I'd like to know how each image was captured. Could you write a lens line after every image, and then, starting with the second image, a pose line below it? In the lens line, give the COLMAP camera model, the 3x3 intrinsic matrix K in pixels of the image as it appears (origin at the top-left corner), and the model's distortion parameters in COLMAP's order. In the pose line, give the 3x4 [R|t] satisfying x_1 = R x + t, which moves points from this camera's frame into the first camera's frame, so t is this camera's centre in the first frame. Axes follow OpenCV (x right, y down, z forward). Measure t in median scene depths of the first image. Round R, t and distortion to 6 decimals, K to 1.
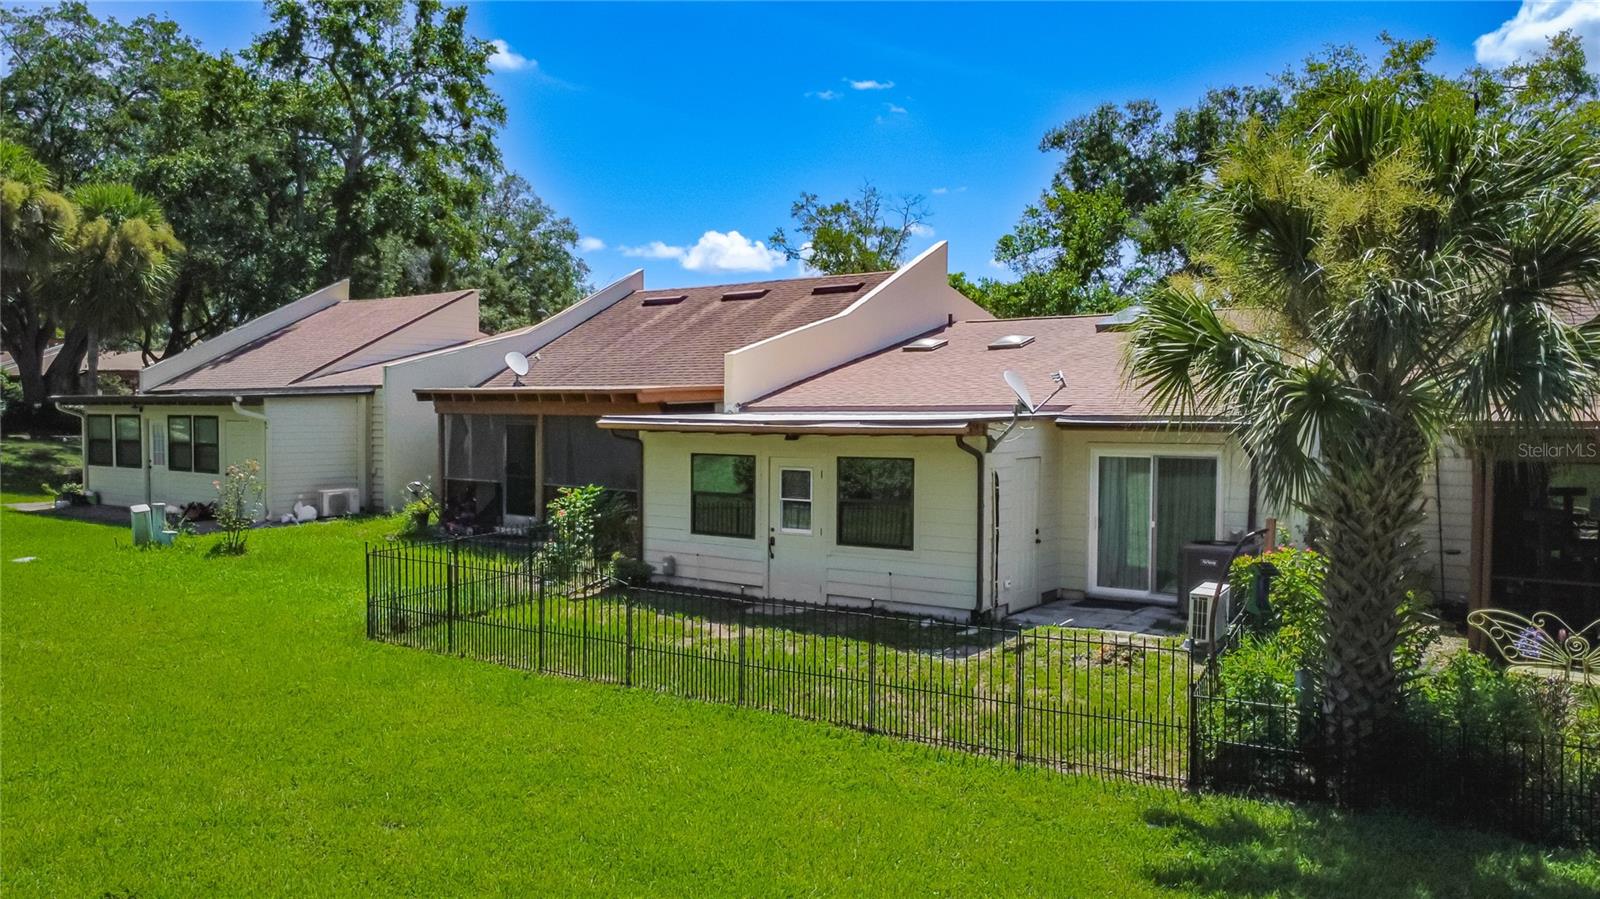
lens RADIAL K [[1181.0, 0, 807.1], [0, 1181.0, 410.4], [0, 0, 1]] dist [-0.000763, -0.000310]
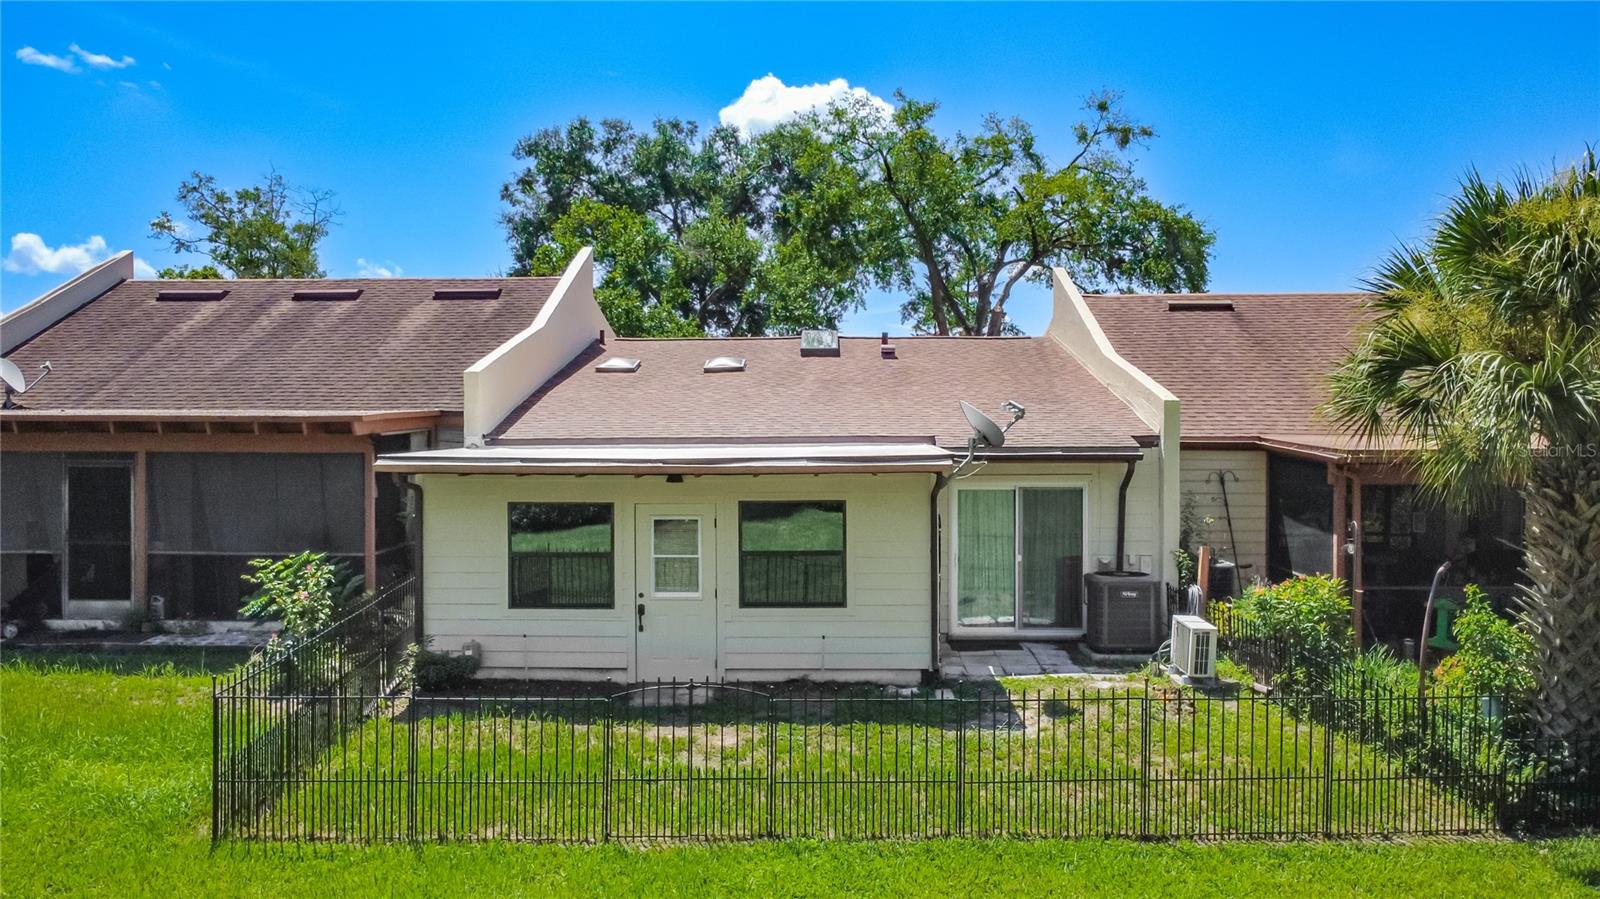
lens RADIAL K [[1181.0, 0, 807.1], [0, 1181.0, 410.4], [0, 0, 1]] dist [-0.000763, -0.000310]
pose [[0.829596, 0.004857, 0.558343, -0.376343], [0.004703, 0.999866, -0.015686, -0.010197], [-0.558344, 0.015639, 0.829462, 0.273735]]
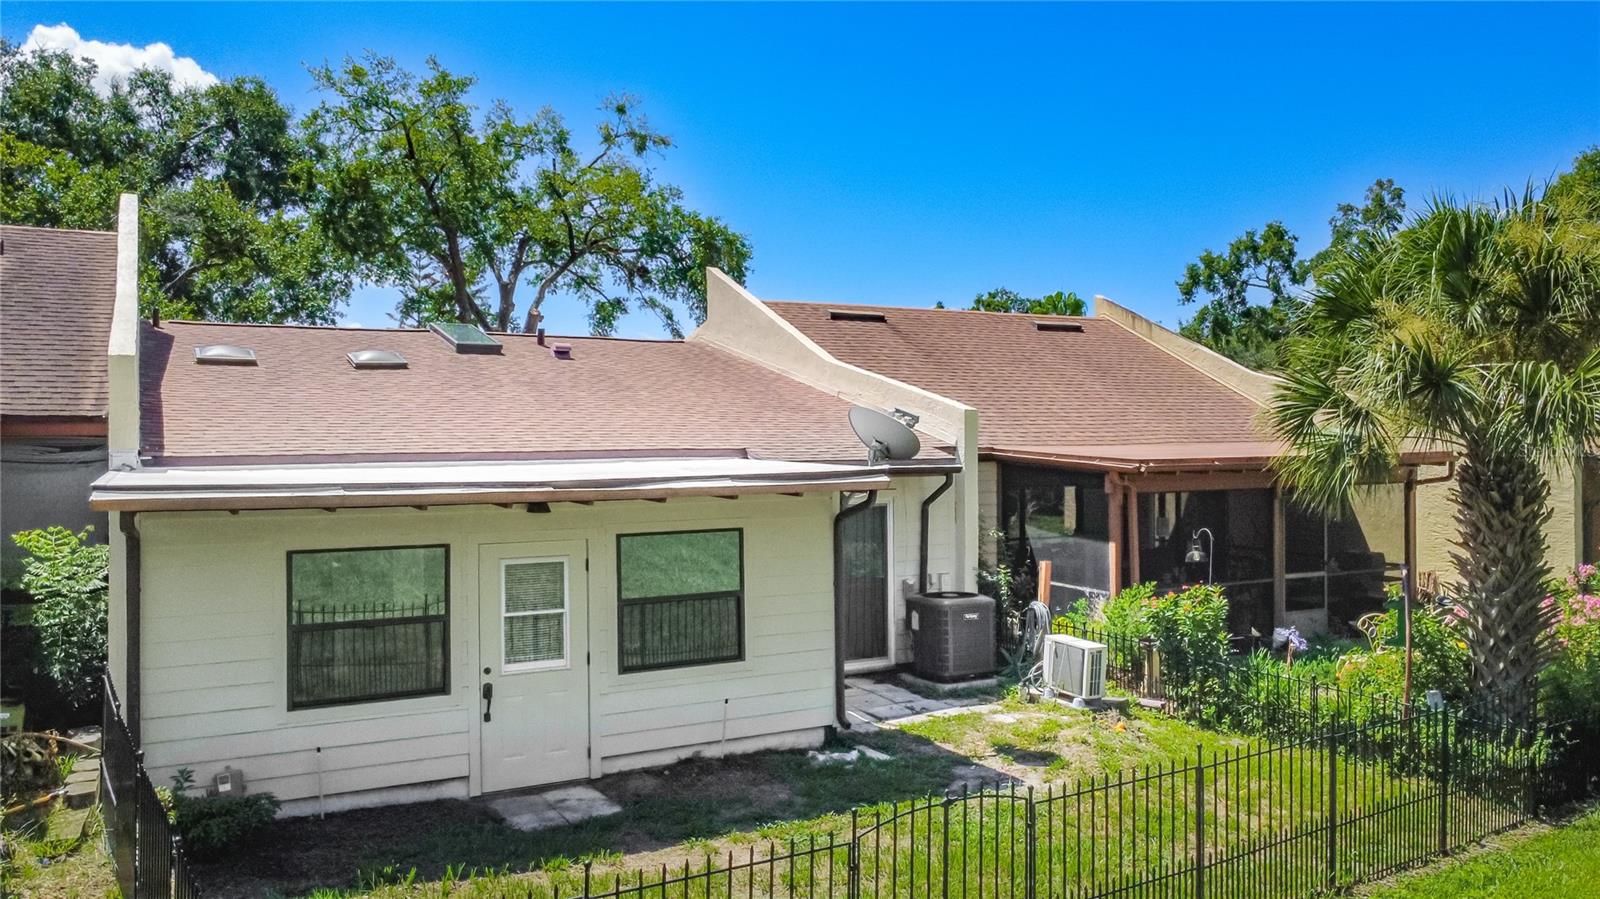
lens RADIAL K [[1181.0, 0, 807.1], [0, 1181.0, 410.4], [0, 0, 1]] dist [-0.000763, -0.000310]
pose [[0.431190, 0.018673, 0.902068, -0.474992], [0.007548, 0.999676, -0.024302, -0.010006], [-0.902230, 0.017287, 0.430909, 0.604862]]
